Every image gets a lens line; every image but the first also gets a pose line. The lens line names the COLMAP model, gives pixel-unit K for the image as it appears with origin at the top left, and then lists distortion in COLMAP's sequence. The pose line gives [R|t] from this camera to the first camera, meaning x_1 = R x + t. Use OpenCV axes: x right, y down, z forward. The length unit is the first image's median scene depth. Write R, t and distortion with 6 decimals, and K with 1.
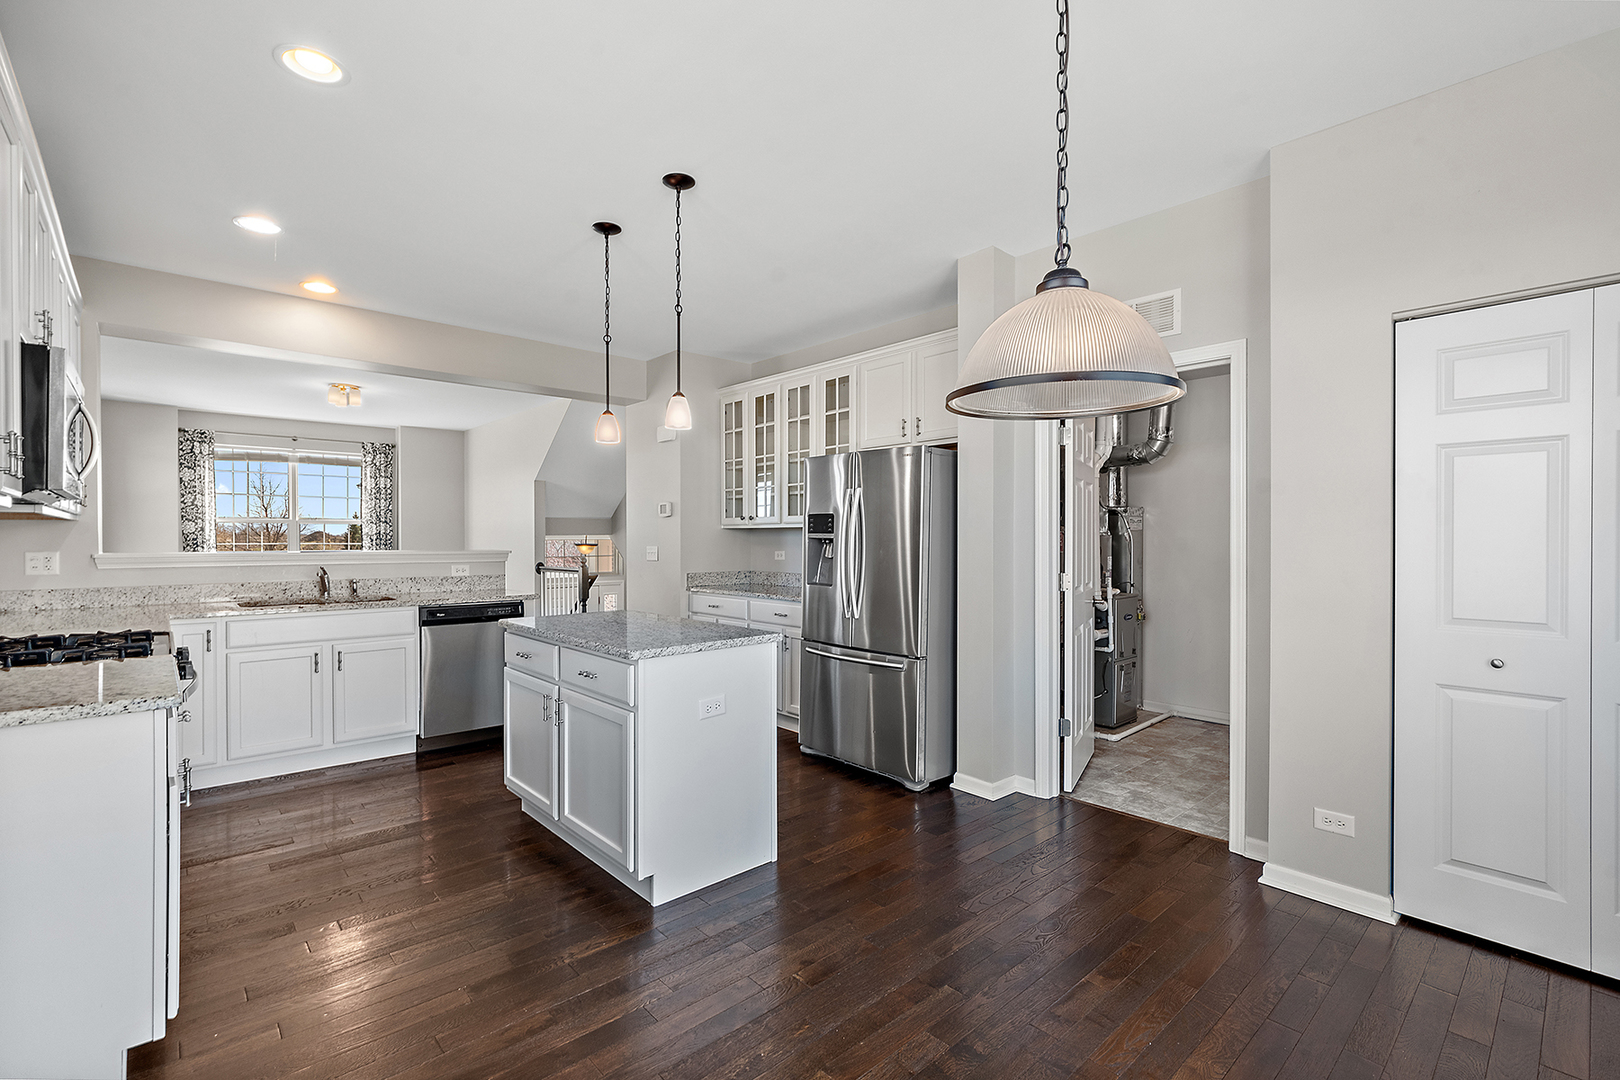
lens RADIAL K [[726.5, 0, 799.7], [0, 726.5, 538.7], [0, 0, 1]] dist [-0.000413, -0.000488]
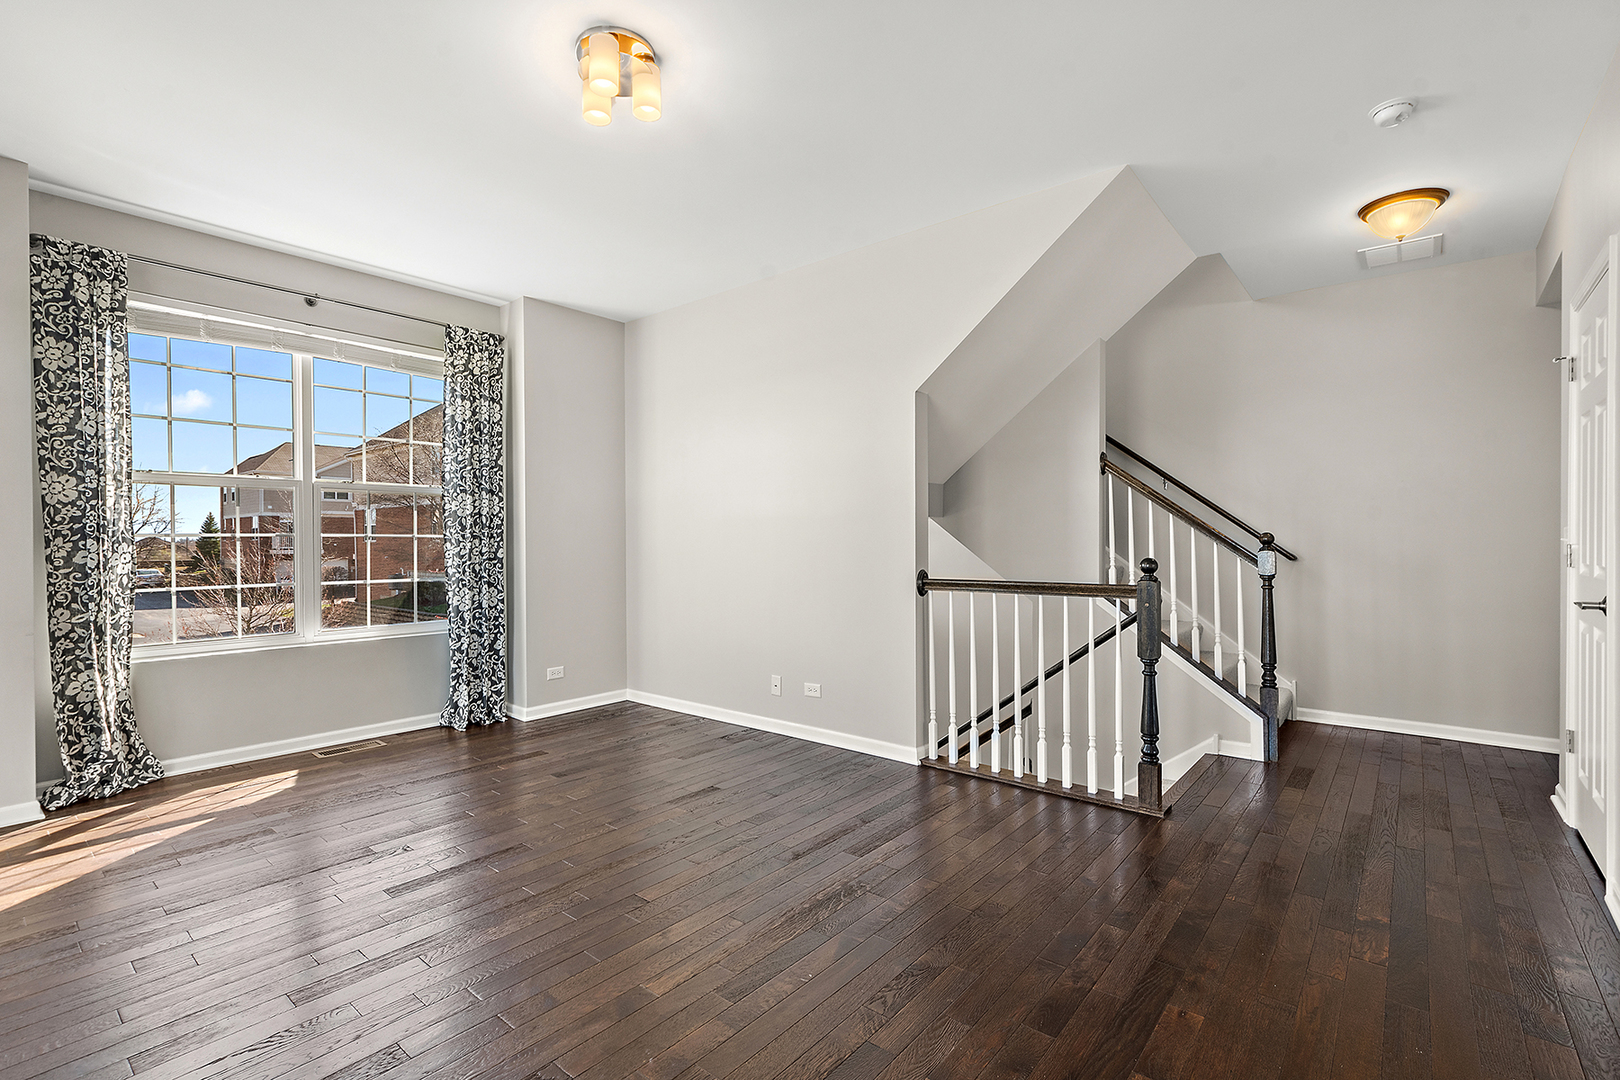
lens RADIAL K [[730.1, 0, 798.6], [0, 730.1, 546.4], [0, 0, 1]] dist [-0.002723, -0.000508]
pose [[0.990496, -0.002481, 0.137519, -0.906521], [0.001481, 0.999972, 0.007373, 0.024129], [-0.137533, -0.007099, 0.990472, 1.005894]]
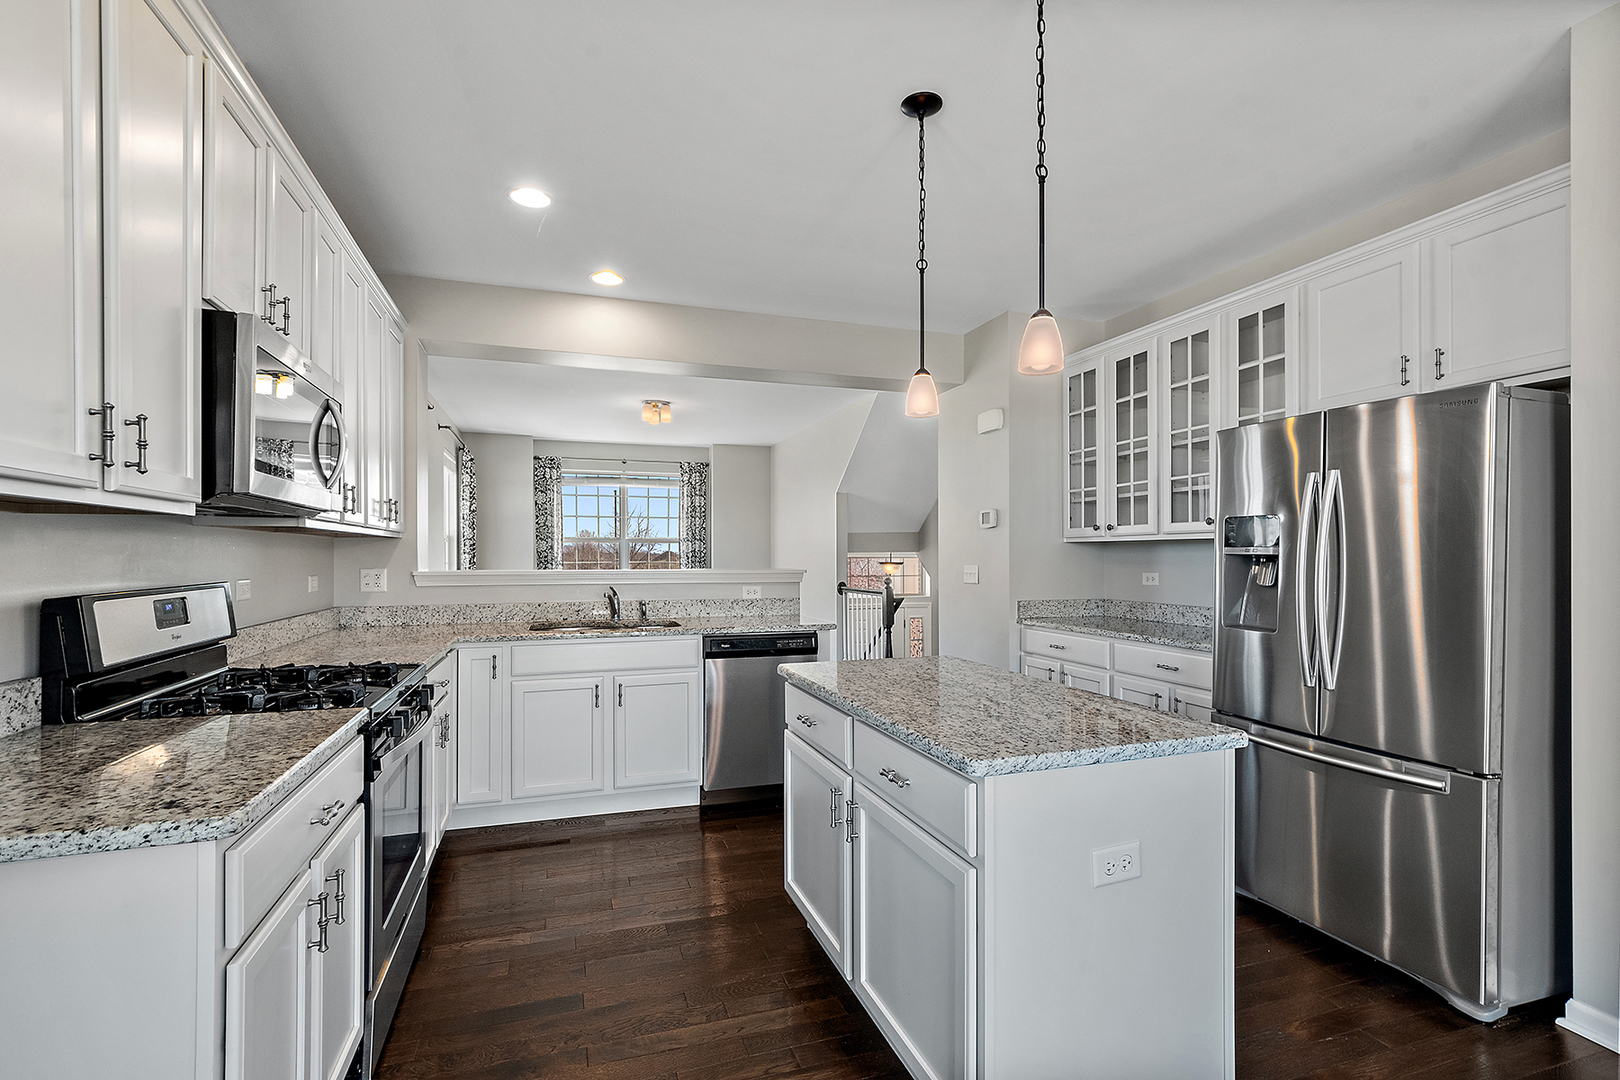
lens RADIAL K [[734.1, 0, 806.9], [0, 734.1, 556.6], [0, 0, 1]] dist [0.002492, 0.000258]
pose [[0.921322, 0.000056, -0.388801, -0.071099], [0.000014, 1.000000, 0.000177, 0.000643], [0.388801, -0.000168, 0.921322, 0.238281]]
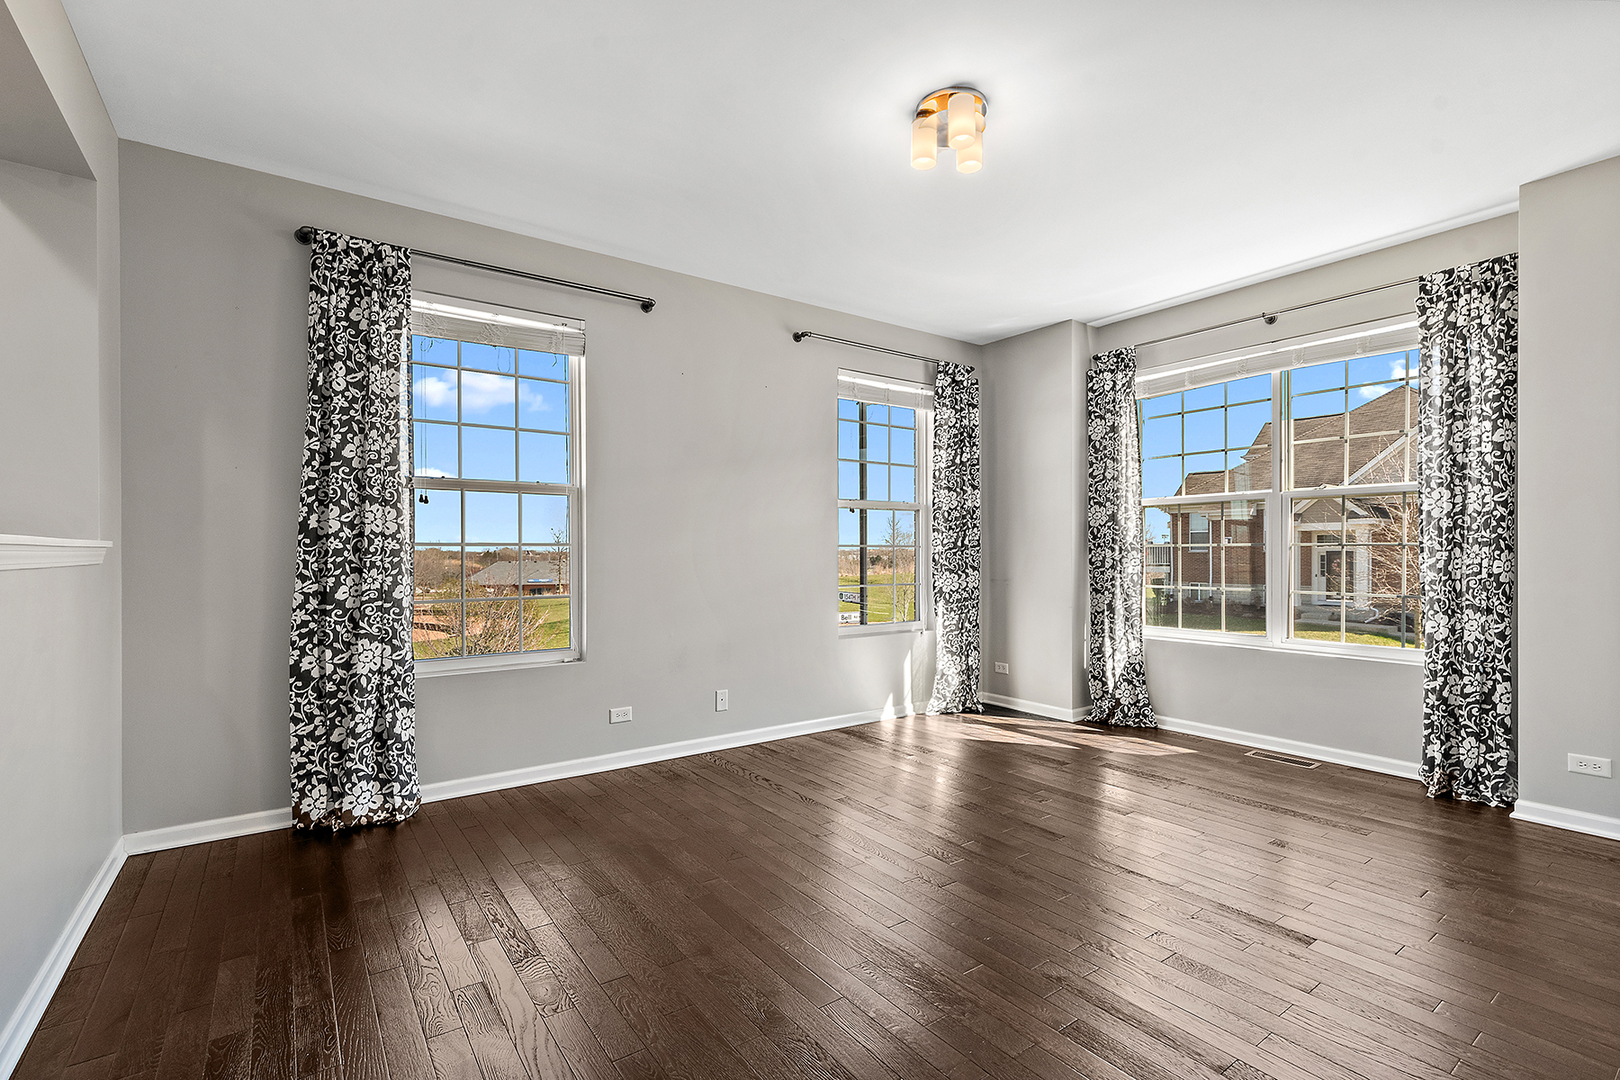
lens RADIAL K [[730.1, 0, 798.6], [0, 730.1, 546.4], [0, 0, 1]] dist [-0.002723, -0.000508]
pose [[-0.111807, -0.005576, -0.993714, -0.377893], [0.001250, 0.999983, -0.005751, 0.023583], [0.993729, -0.001885, -0.111798, 1.484252]]
